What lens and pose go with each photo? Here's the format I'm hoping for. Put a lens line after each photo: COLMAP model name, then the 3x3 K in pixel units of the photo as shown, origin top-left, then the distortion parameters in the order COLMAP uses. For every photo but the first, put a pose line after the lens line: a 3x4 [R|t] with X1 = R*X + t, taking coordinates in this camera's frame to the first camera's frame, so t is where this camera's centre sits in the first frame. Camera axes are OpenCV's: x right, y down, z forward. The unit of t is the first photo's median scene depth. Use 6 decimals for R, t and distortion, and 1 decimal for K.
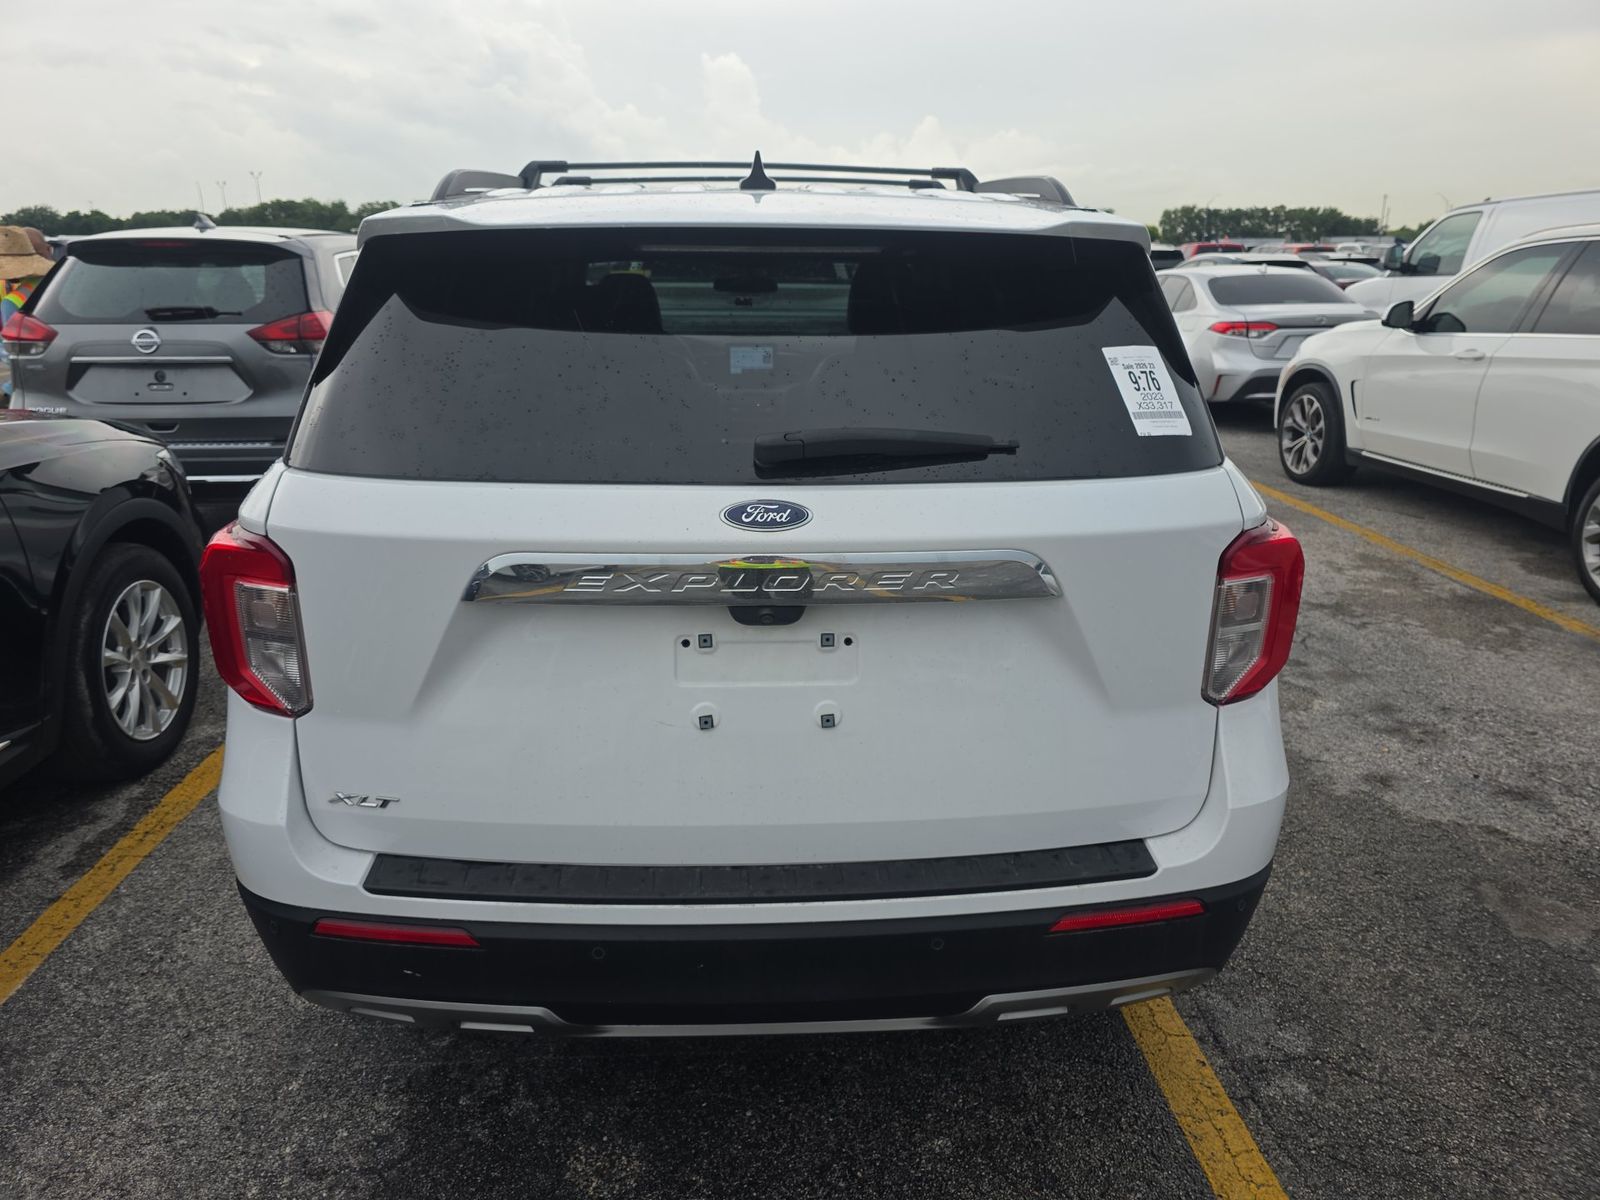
lens RADIAL K [[1070.0, 0, 800.0], [0, 1070.0, 600.0], [0, 0, 1]] dist [0.059930, -0.045035]
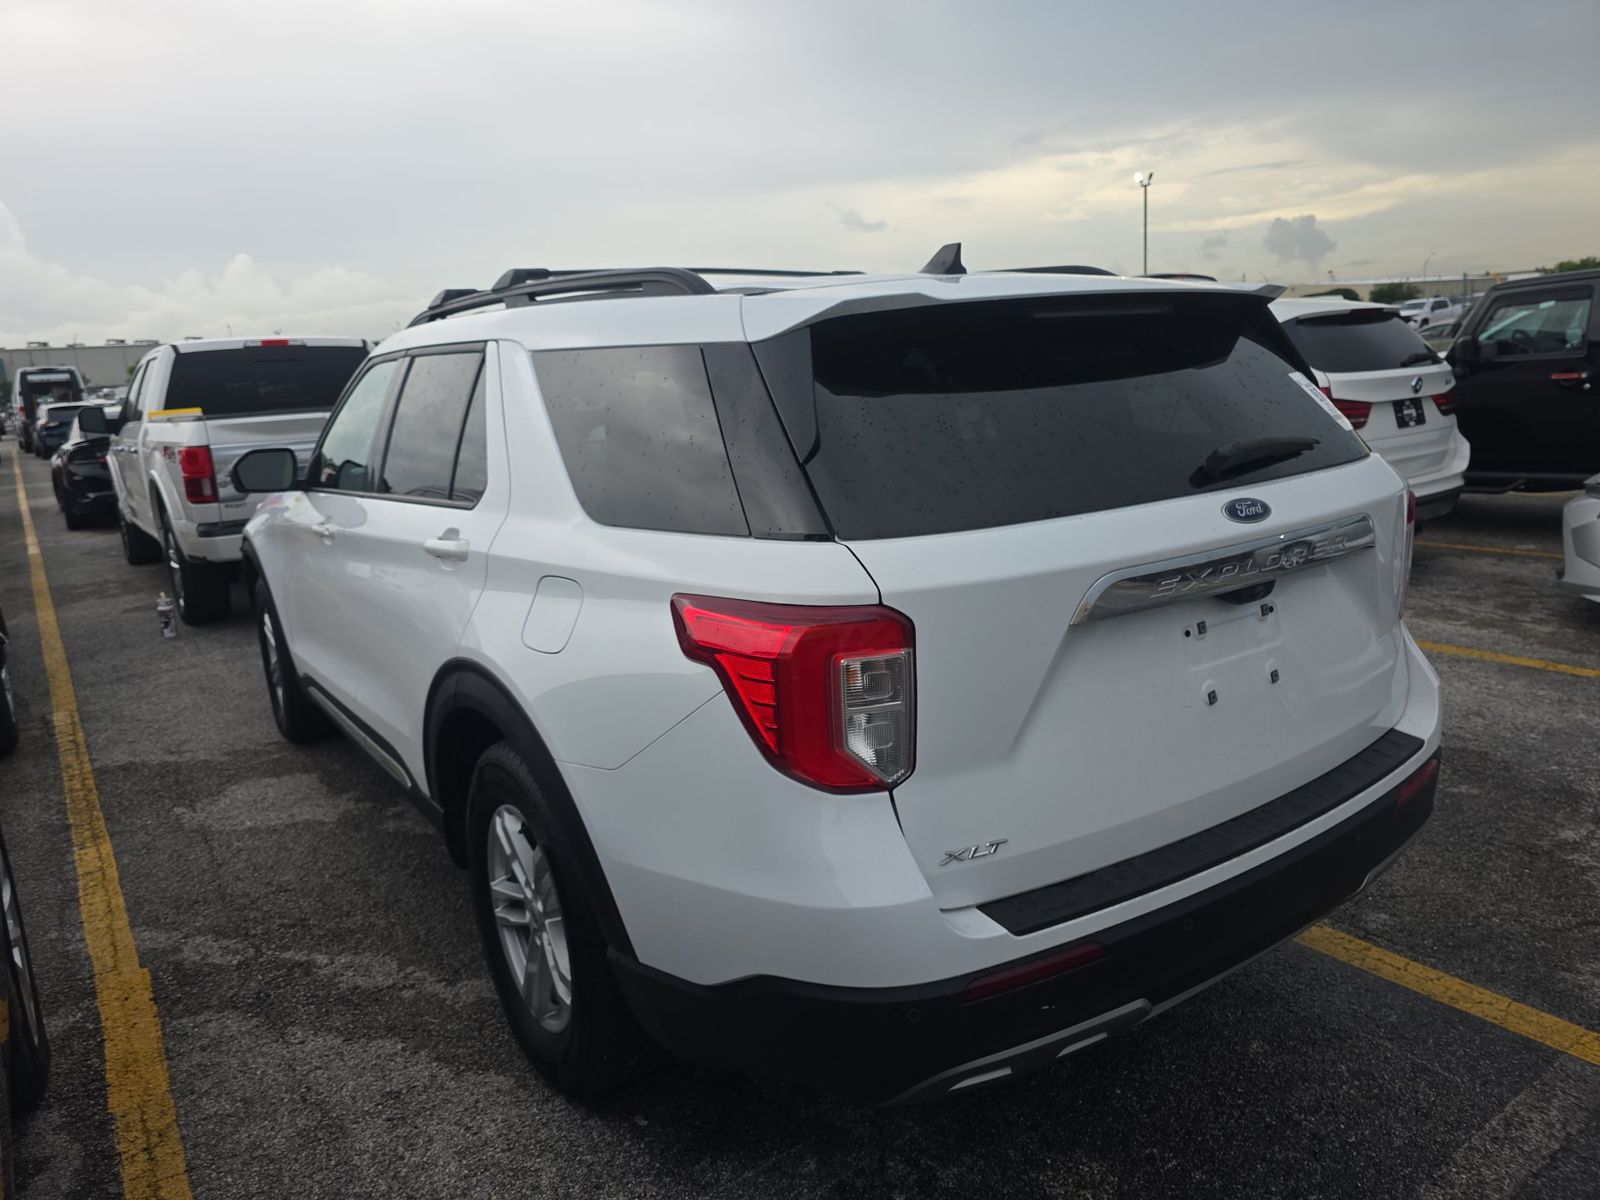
lens RADIAL K [[1067.4, 0, 800.0], [0, 1067.4, 600.0], [0, 0, 1]] dist [0.024743, 0.000418]
pose [[0.850775, -0.166603, 0.498422, -0.976825], [0.220934, 0.973924, -0.051576, -0.026178], [-0.476833, 0.153998, 0.865399, 0.179048]]
